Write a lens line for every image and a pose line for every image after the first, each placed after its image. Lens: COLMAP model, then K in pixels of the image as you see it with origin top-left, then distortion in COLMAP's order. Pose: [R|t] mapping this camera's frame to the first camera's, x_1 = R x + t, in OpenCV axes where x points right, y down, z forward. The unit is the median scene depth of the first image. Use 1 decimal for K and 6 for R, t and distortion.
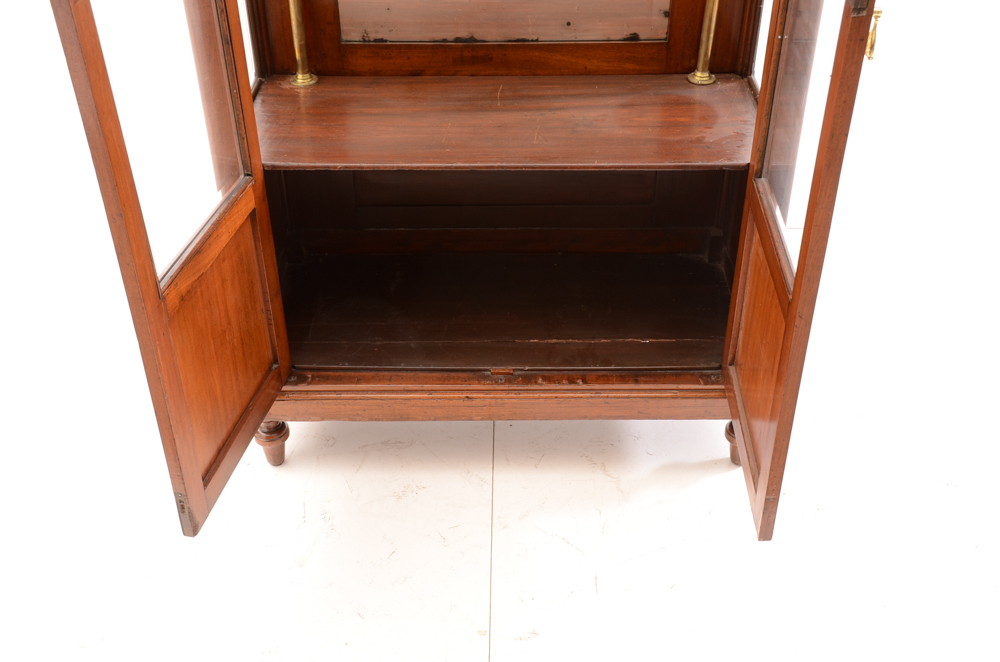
lens RADIAL K [[1115.5, 0, 497.4], [0, 1115.5, 334.2], [0, 0, 1]] dist [-0.026985, 0.000000]
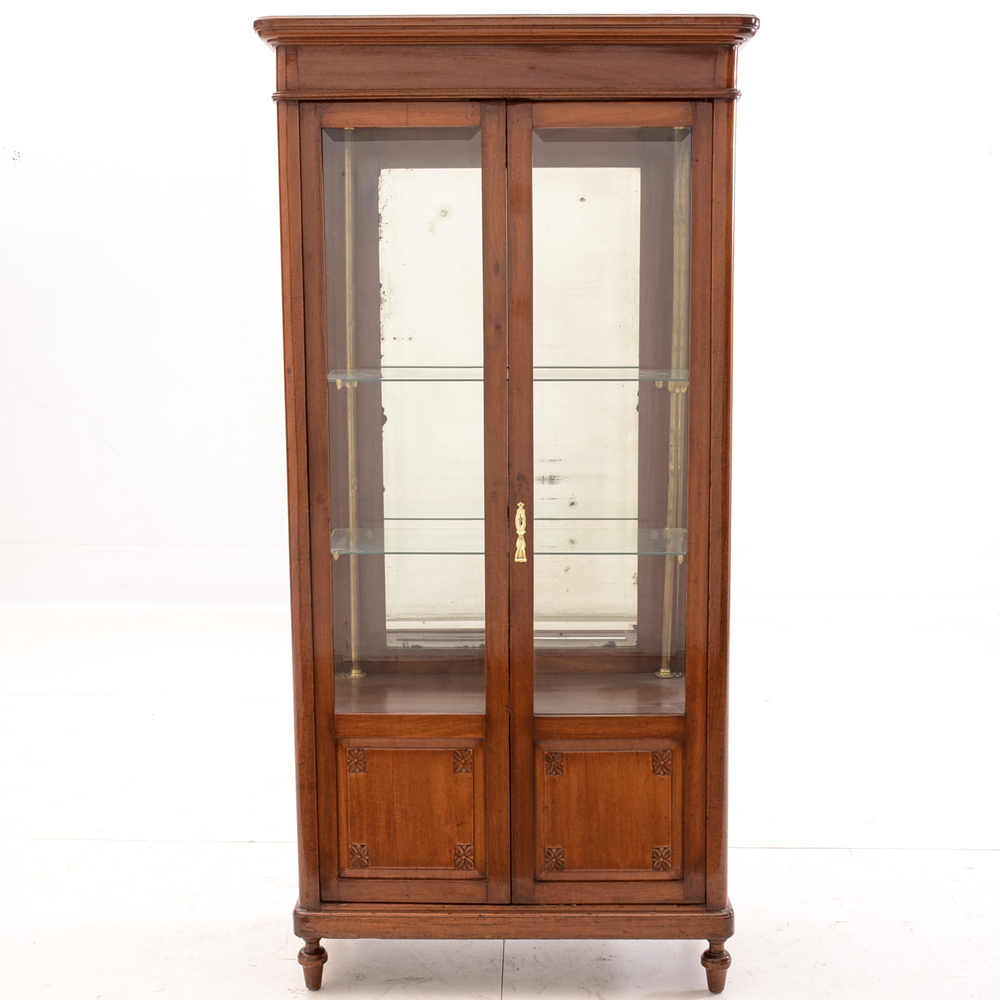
lens RADIAL K [[1393.8, 0, 486.7], [0, 1393.8, 528.4], [0, 0, 1]] dist [-0.103841, 0.000000]
pose [[0.999889, 0.002276, -0.014717, 0.000533], [-0.008900, 0.883661, -0.468043, 0.379092], [0.011939, 0.468122, 0.883583, -0.505322]]
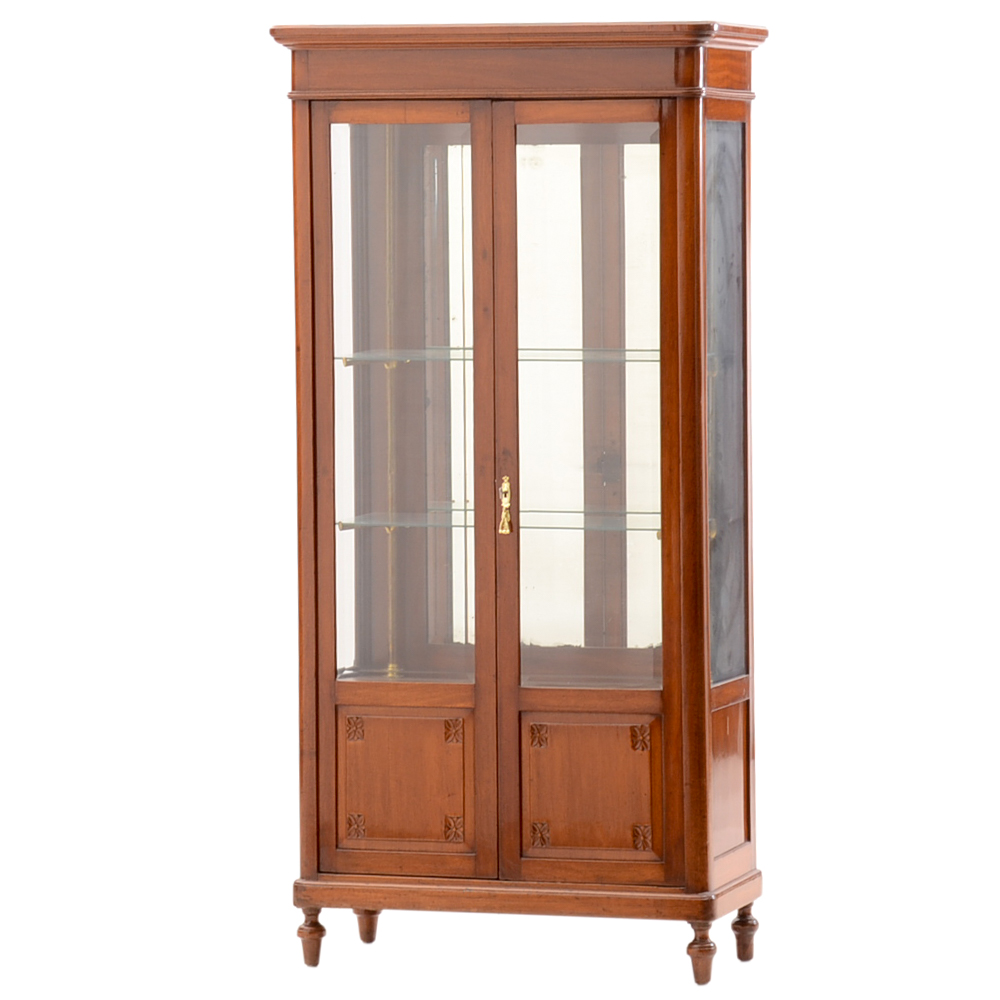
lens RADIAL K [[5035.0, 0, 500.2], [0, 5035.0, 499.7], [0, 0, 1]] dist [-0.244246, 0.000000]
pose [[0.954176, 0.017334, -0.298743, 1.605267], [-0.174683, 0.842838, -0.509029, 2.434494], [0.242969, 0.537889, 0.807243, -3.567460]]
